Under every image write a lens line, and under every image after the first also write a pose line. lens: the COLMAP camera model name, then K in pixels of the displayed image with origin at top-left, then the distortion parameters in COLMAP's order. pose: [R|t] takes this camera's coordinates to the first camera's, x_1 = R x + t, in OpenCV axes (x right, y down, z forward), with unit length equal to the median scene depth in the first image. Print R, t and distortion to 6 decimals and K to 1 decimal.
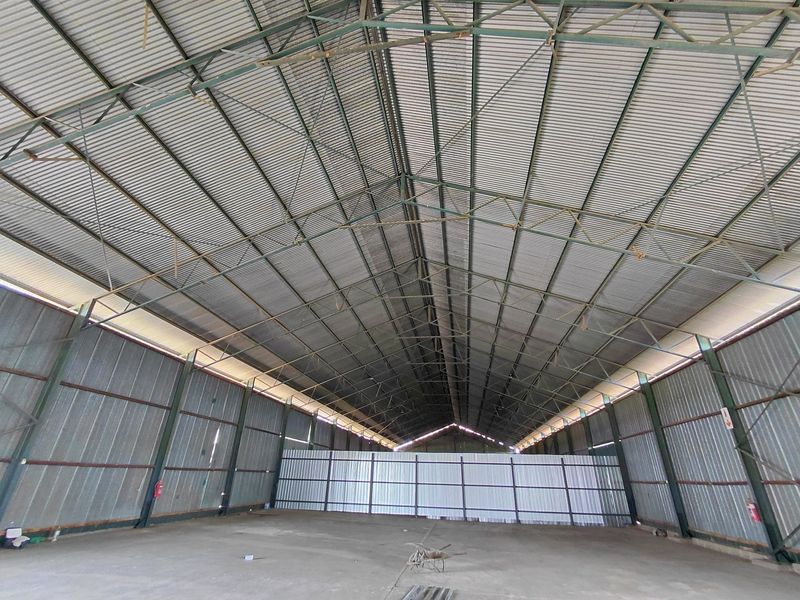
lens RADIAL K [[372.3, 0, 400.0], [0, 372.3, 300.0], [0, 0, 1]] dist [0.002321, 0.012938]
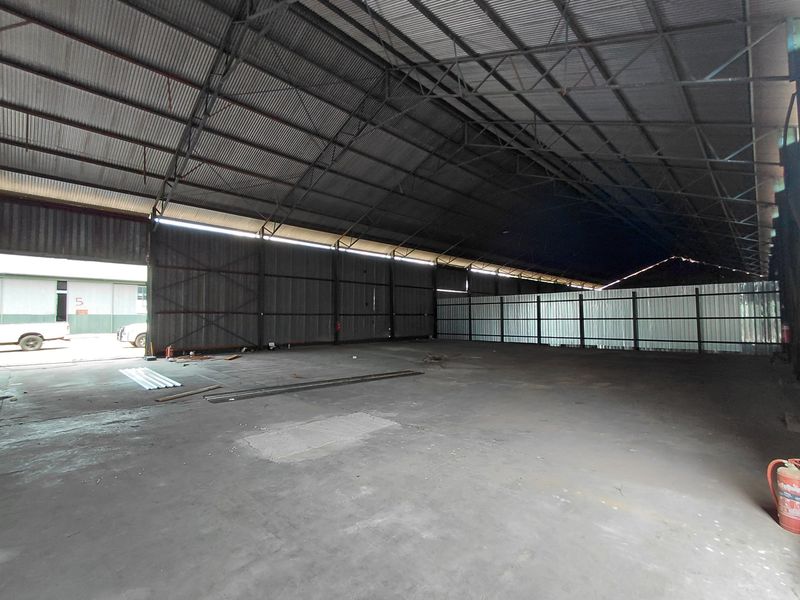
lens RADIAL K [[369.5, 0, 394.7], [0, 369.5, 306.3], [0, 0, 1]] dist [-0.001397, -0.001268]
pose [[0.813959, -0.053197, -0.578482, 0.364298], [0.280386, 0.908106, 0.311011, -0.018463], [0.508778, -0.415348, 0.754077, -0.061198]]
